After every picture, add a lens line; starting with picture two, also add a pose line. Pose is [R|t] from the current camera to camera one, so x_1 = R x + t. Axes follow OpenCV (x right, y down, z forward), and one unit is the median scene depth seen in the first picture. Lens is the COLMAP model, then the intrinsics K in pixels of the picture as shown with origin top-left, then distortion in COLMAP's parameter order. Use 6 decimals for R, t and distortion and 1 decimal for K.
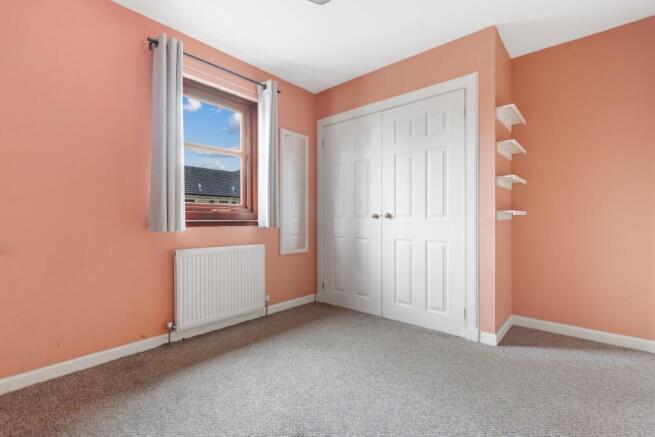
lens RADIAL K [[302.9, 0, 328.3], [0, 302.9, 216.1], [0, 0, 1]] dist [0.008874, -0.000003]
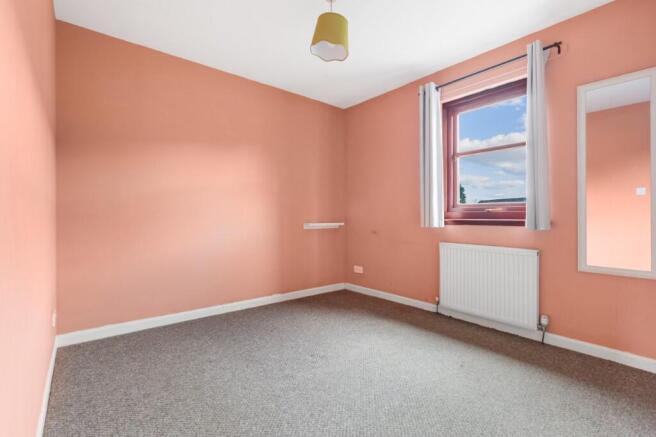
lens RADIAL K [[303.3, 0, 331.6], [0, 303.3, 214.4], [0, 0, 1]] dist [0.008874, -0.000003]
pose [[-0.144591, -0.006778, -0.989468, 0.719536], [0.001898, 0.999973, -0.007127, 0.003199], [0.989490, -0.002908, -0.144574, 0.636068]]
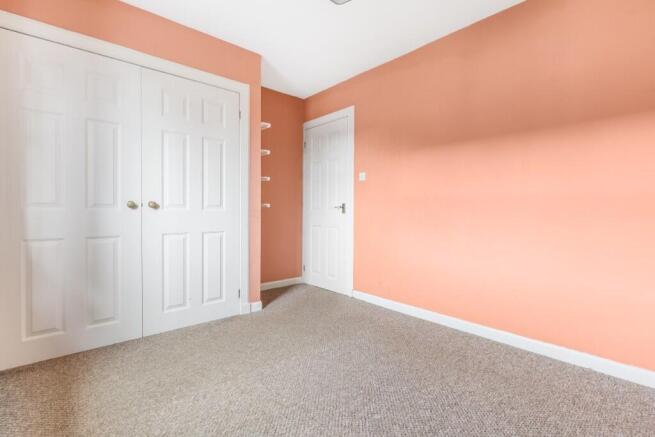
lens RADIAL K [[302.9, 0, 329.0], [0, 302.9, 213.8], [0, 0, 1]] dist [0.008874, -0.000003]
pose [[0.125663, -0.006720, 0.992050, -0.574011], [-0.013488, 0.999873, 0.008482, 0.008951], [-0.991981, -0.014447, 0.125556, 0.483572]]
